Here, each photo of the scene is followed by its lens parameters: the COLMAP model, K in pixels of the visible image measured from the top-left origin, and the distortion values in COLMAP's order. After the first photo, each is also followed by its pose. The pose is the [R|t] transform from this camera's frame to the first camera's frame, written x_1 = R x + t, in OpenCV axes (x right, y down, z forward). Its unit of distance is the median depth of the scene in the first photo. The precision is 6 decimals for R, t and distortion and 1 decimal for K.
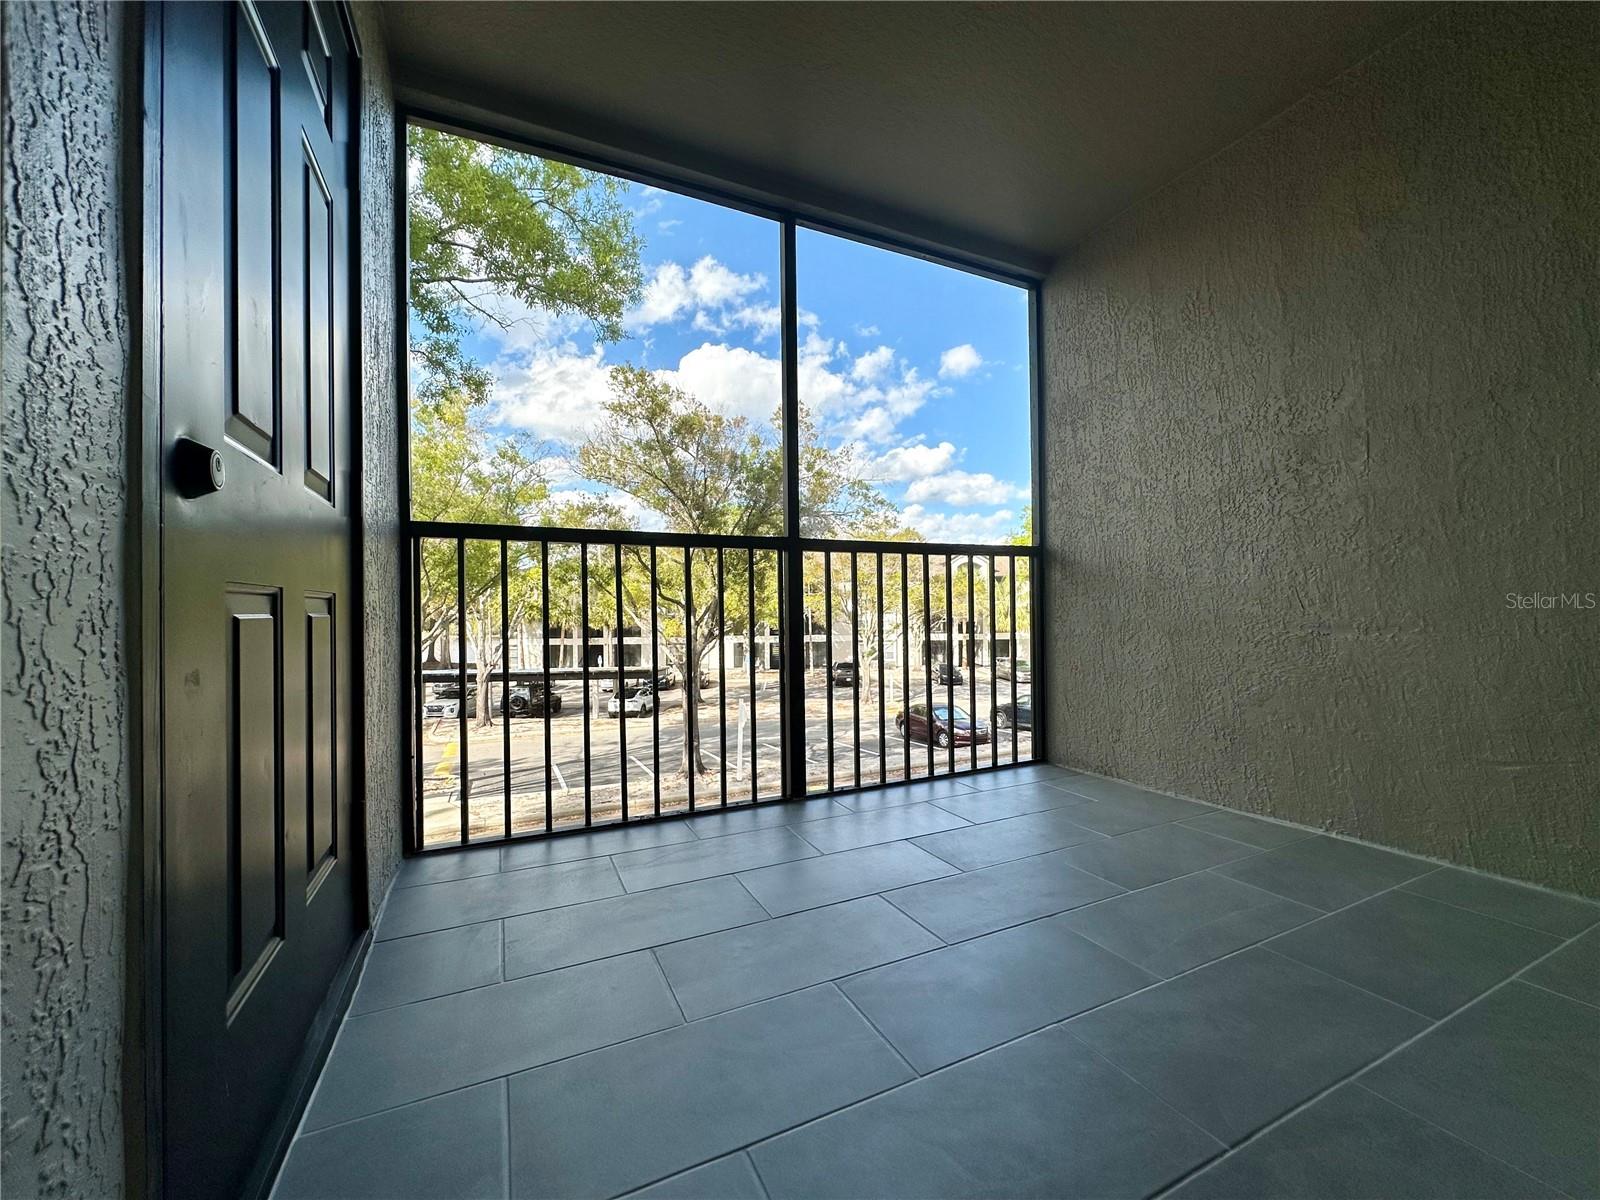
lens RADIAL K [[634.8, 0, 800.0], [0, 634.8, 600.0], [0, 0, 1]] dist [-0.002332, 0.000288]
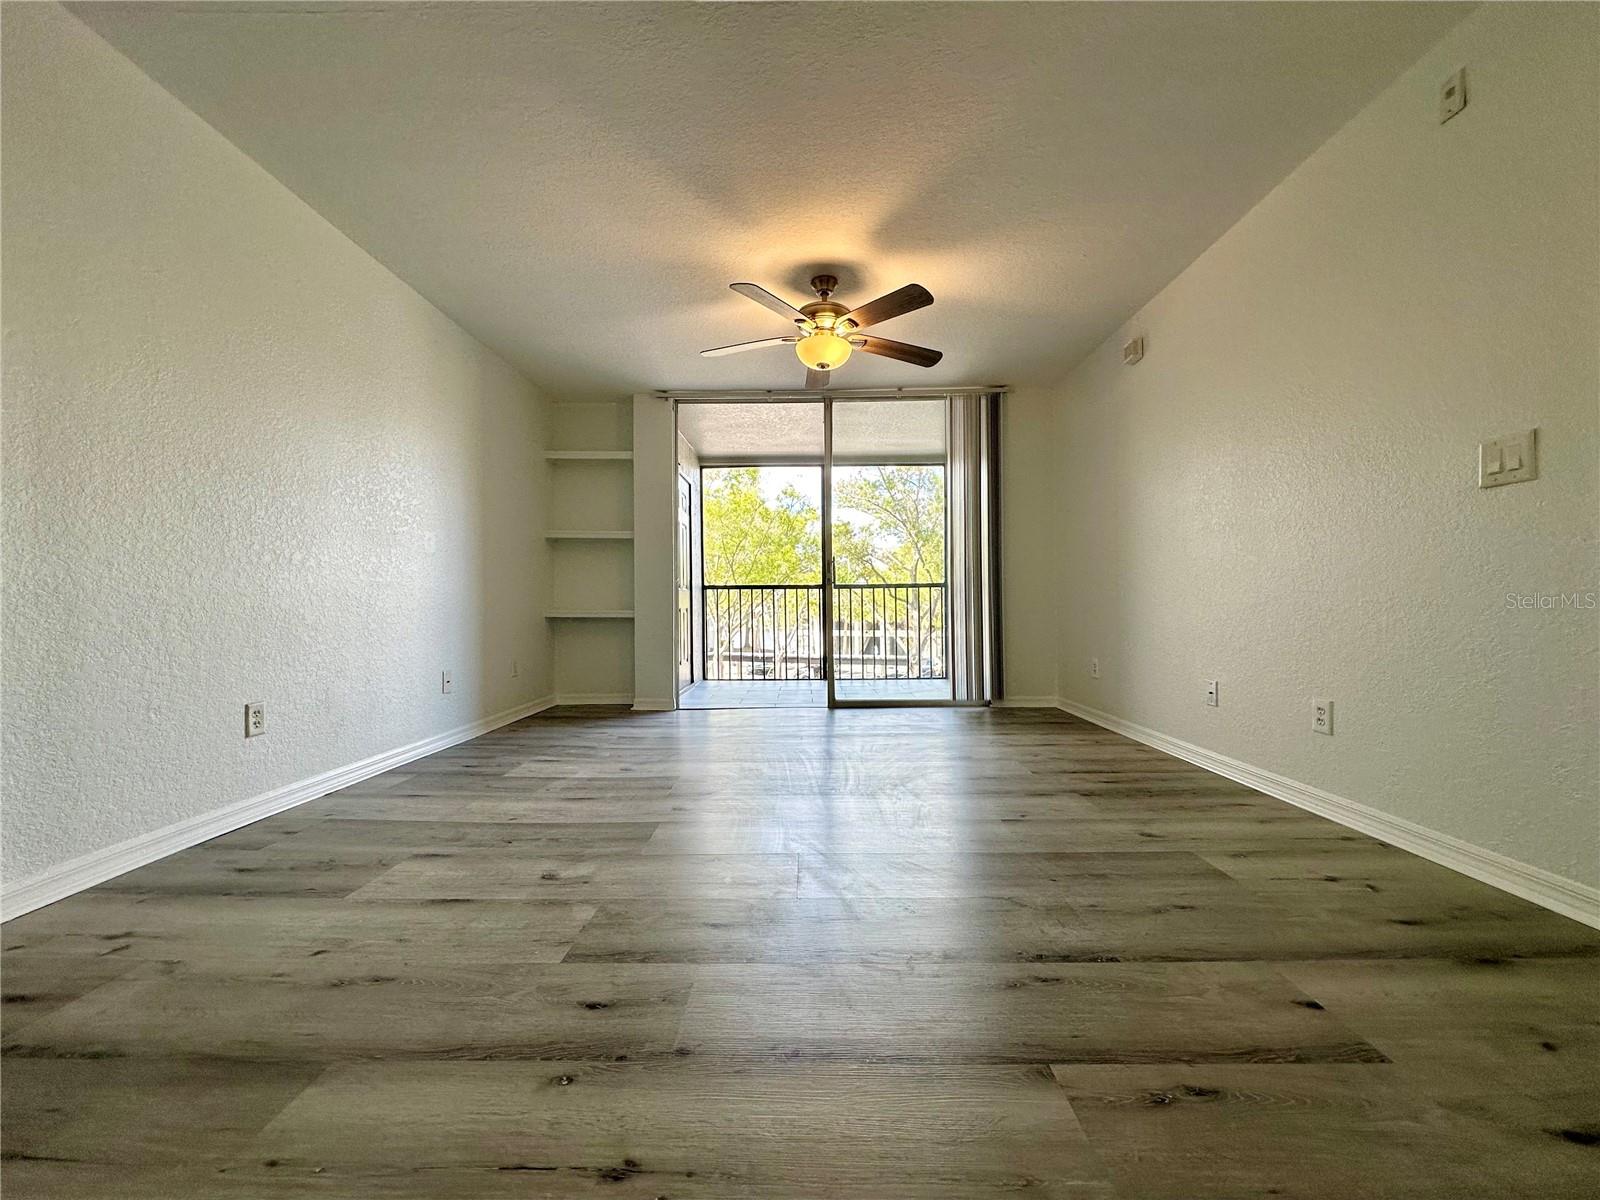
lens RADIAL K [[634.8, 0, 800.0], [0, 634.8, 600.0], [0, 0, 1]] dist [-0.002332, 0.000288]
pose [[0.899785, -0.002443, -0.436326, 0.951680], [0.006184, 0.999955, 0.007152, -0.041567], [0.436289, -0.009133, 0.899760, -1.319465]]
